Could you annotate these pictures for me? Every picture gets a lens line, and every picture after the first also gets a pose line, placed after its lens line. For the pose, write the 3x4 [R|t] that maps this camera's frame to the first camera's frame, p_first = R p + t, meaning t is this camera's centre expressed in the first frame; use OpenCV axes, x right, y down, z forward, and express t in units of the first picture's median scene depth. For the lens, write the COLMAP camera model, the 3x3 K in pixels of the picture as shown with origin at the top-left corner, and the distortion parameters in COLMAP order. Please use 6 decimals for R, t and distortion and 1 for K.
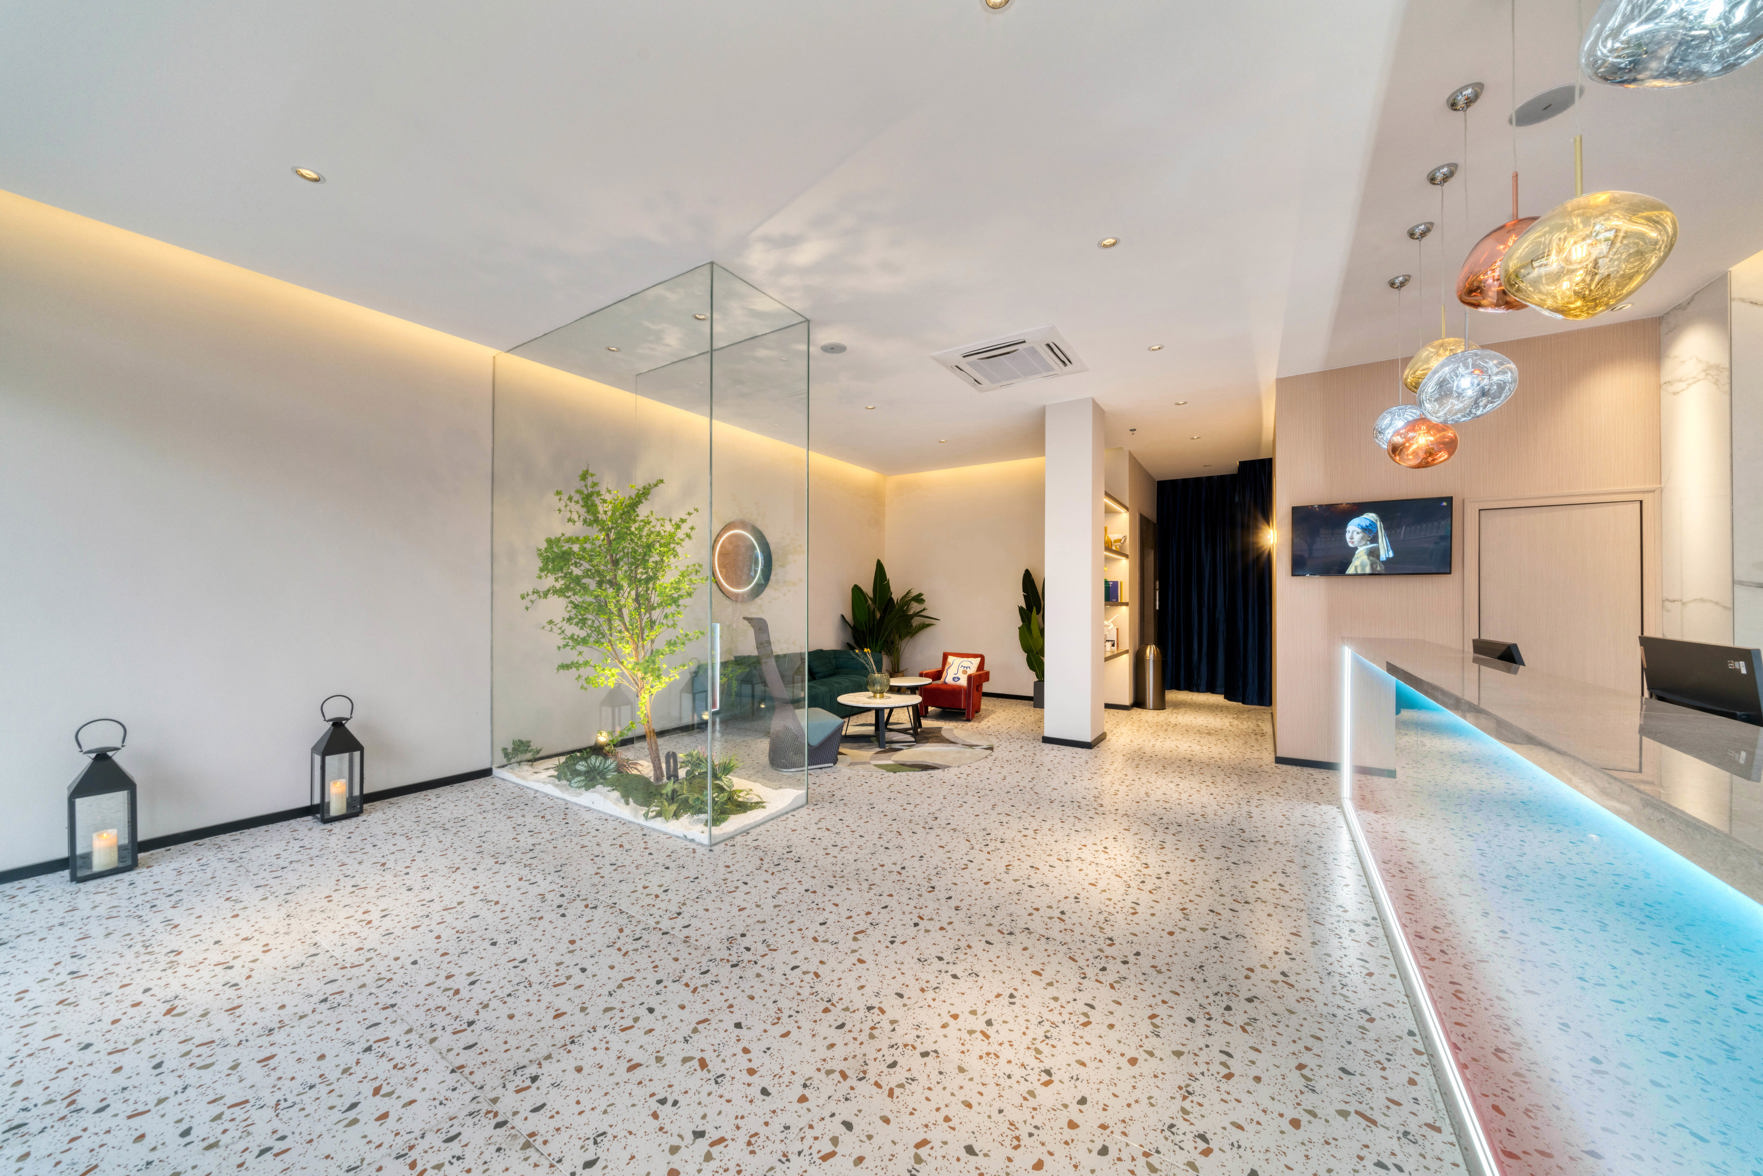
lens RADIAL K [[606.9, 0, 881.9], [0, 606.9, 597.0], [0, 0, 1]] dist [-0.006348, 0.000073]
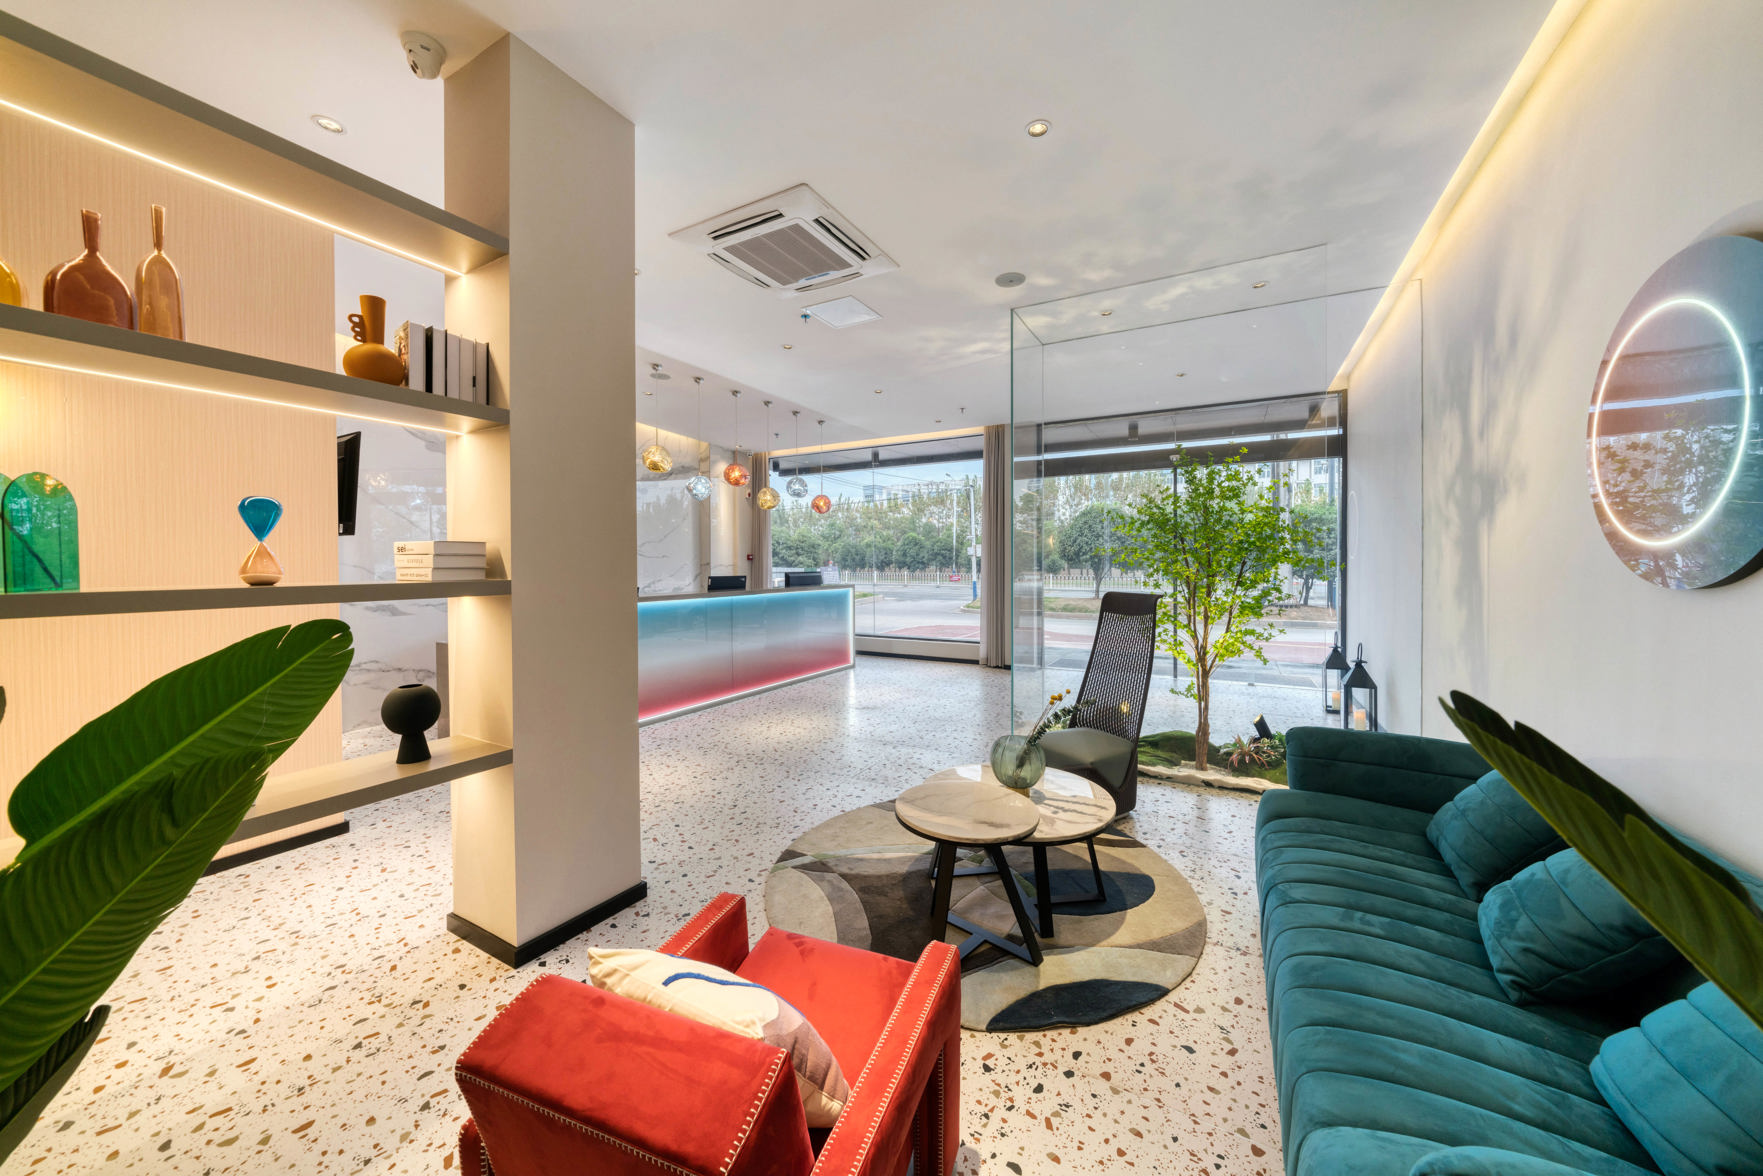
lens RADIAL K [[606.9, 0, 886.7], [0, 606.9, 573.6], [0, 0, 1]] dist [-0.006348, 0.000073]
pose [[-0.998036, -0.001153, -0.062625, 0.187213], [-0.001936, 0.999921, 0.012448, -0.001073], [0.062605, 0.012544, -0.997960, 2.304631]]
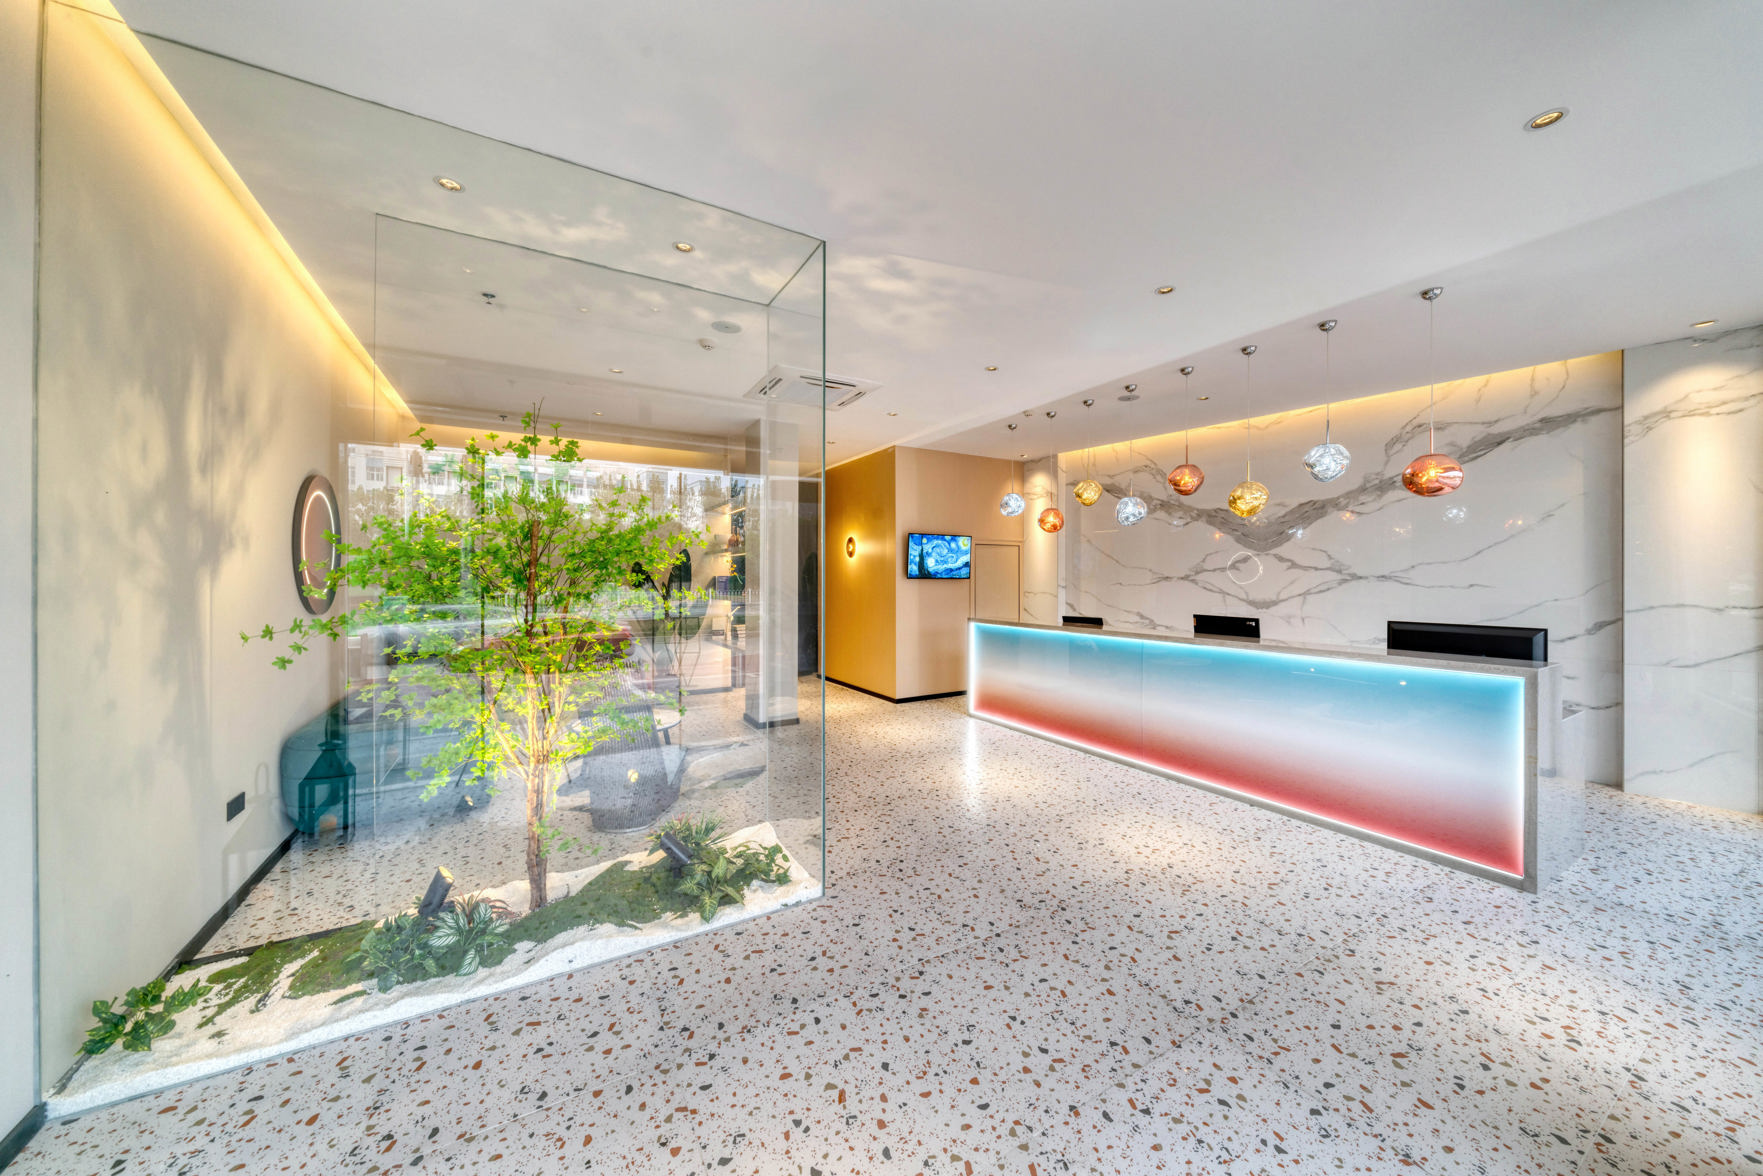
lens RADIAL K [[606.9, 0, 900.5], [0, 606.9, 576.3], [0, 0, 1]] dist [-0.006348, 0.000073]
pose [[0.438064, -0.000455, 0.898944, -0.954678], [-0.002261, 0.999996, 0.001607, -0.057352], [-0.898941, -0.002736, 0.438061, 0.467284]]
